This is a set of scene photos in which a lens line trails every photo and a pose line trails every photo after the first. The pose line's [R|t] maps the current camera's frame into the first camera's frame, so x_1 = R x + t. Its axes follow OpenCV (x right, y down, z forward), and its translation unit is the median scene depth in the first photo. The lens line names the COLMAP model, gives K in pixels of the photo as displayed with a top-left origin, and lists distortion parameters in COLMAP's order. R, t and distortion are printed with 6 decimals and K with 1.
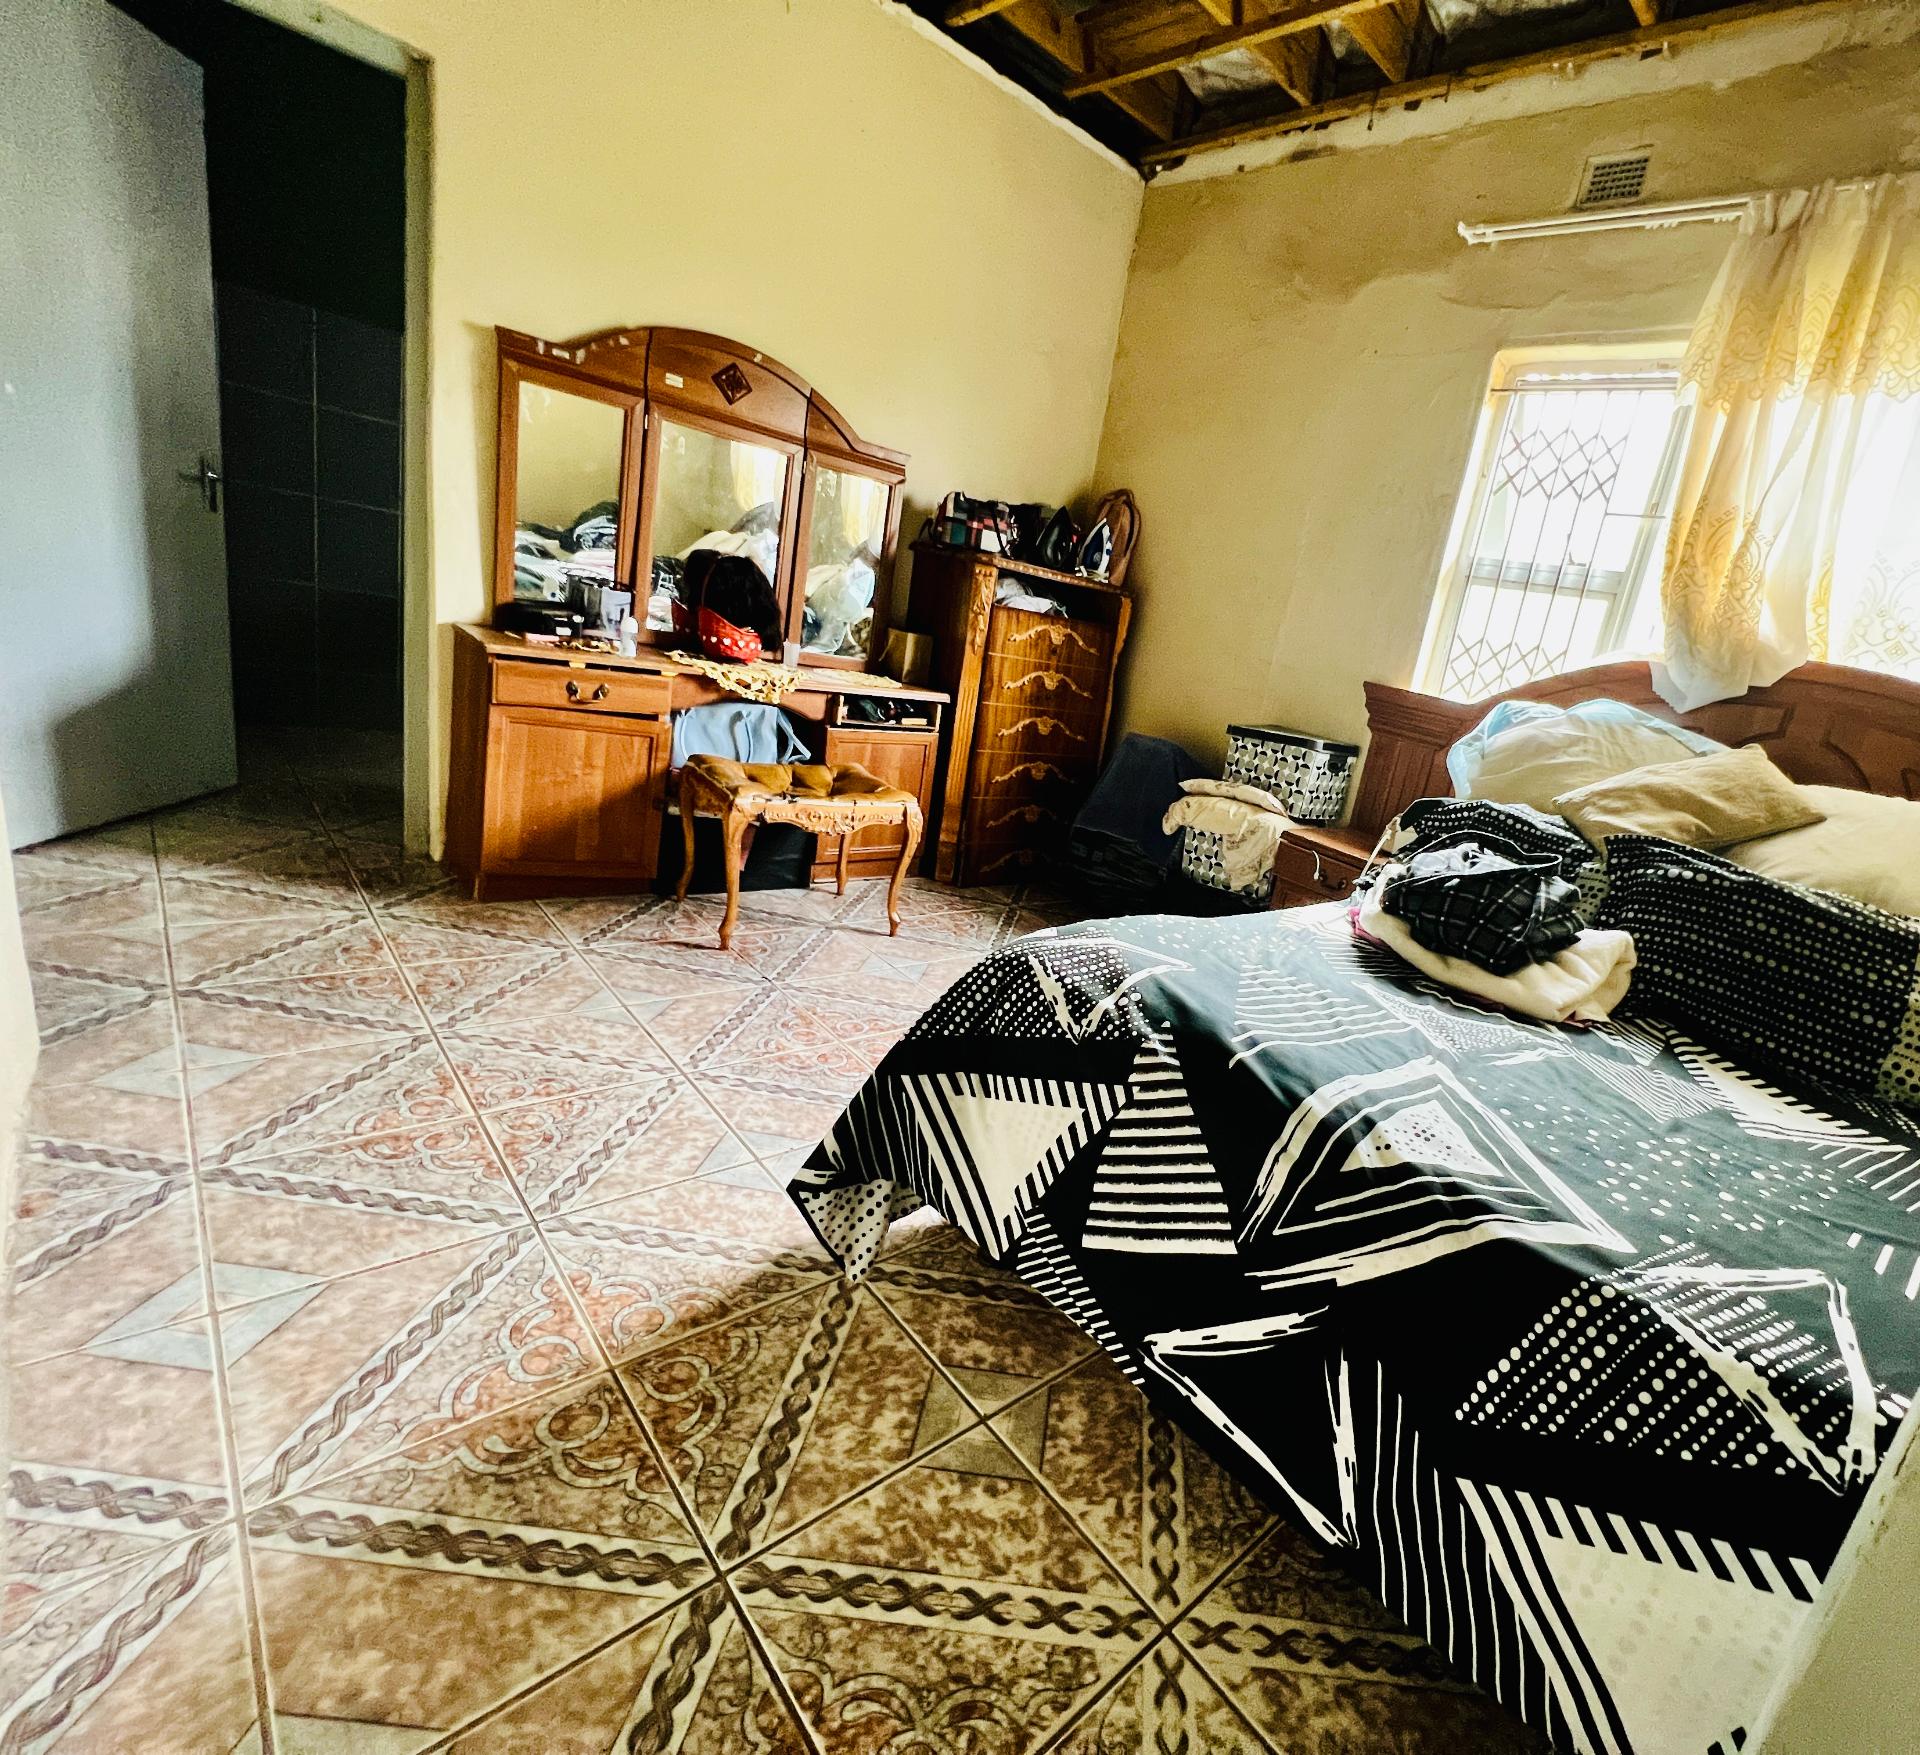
lens RADIAL K [[971.5, 0, 959.8], [0, 971.5, 930.1], [0, 0, 1]] dist [-0.000485, -0.000759]
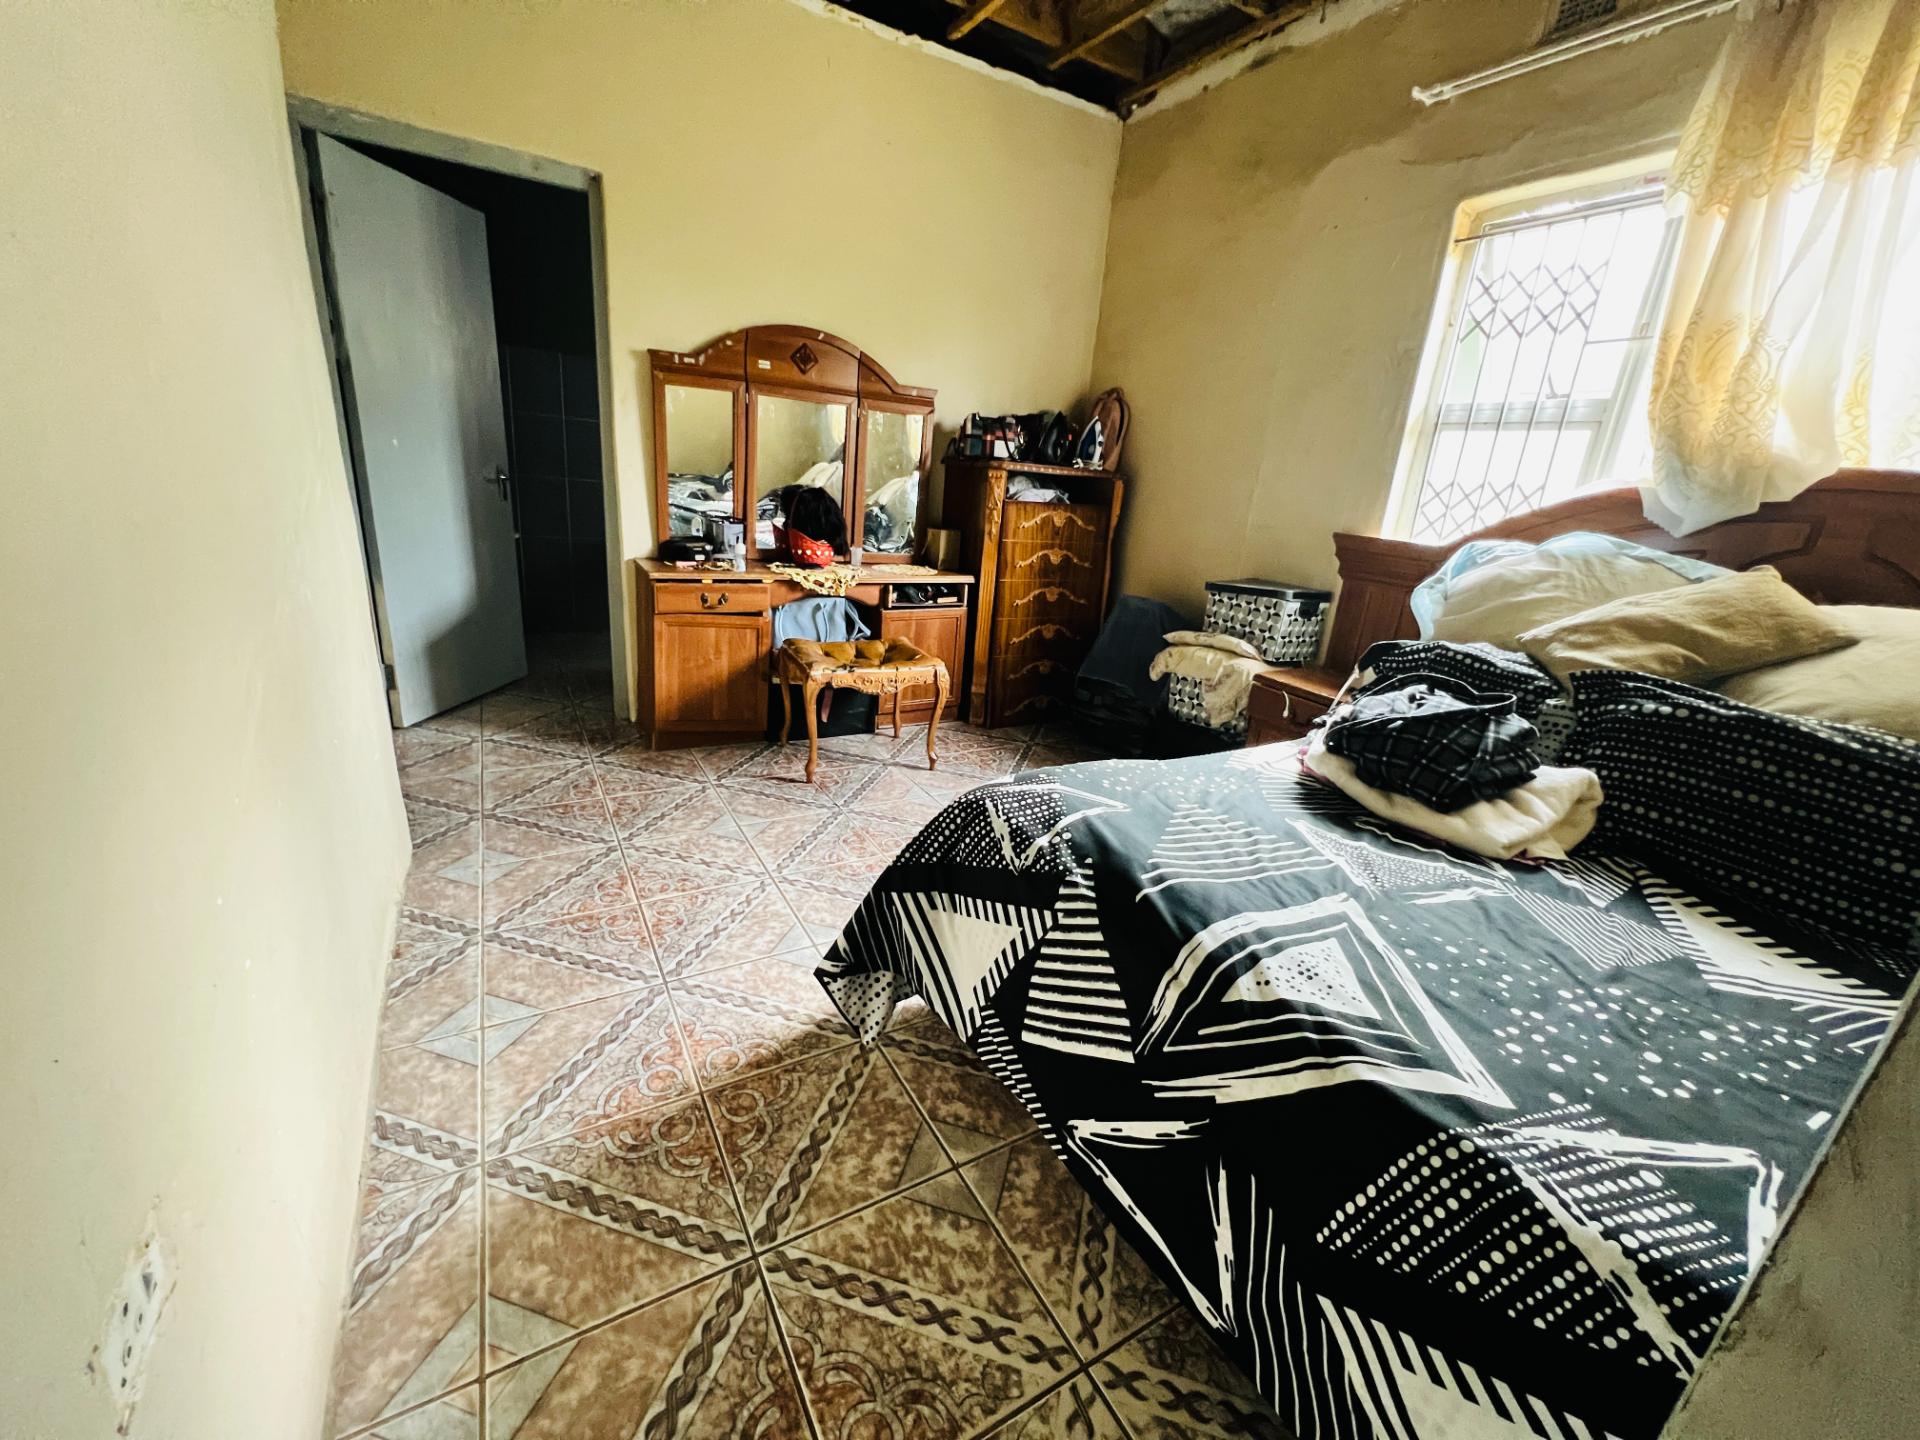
lens RADIAL K [[768.9, 0, 954.7], [0, 768.9, 718.9], [0, 0, 1]] dist [-0.002350, 0.001205]
pose [[0.952346, -0.028958, -0.303643, 0.328050], [0.033924, 0.999363, 0.011094, -0.087368], [0.303128, -0.020866, 0.952721, 0.052957]]
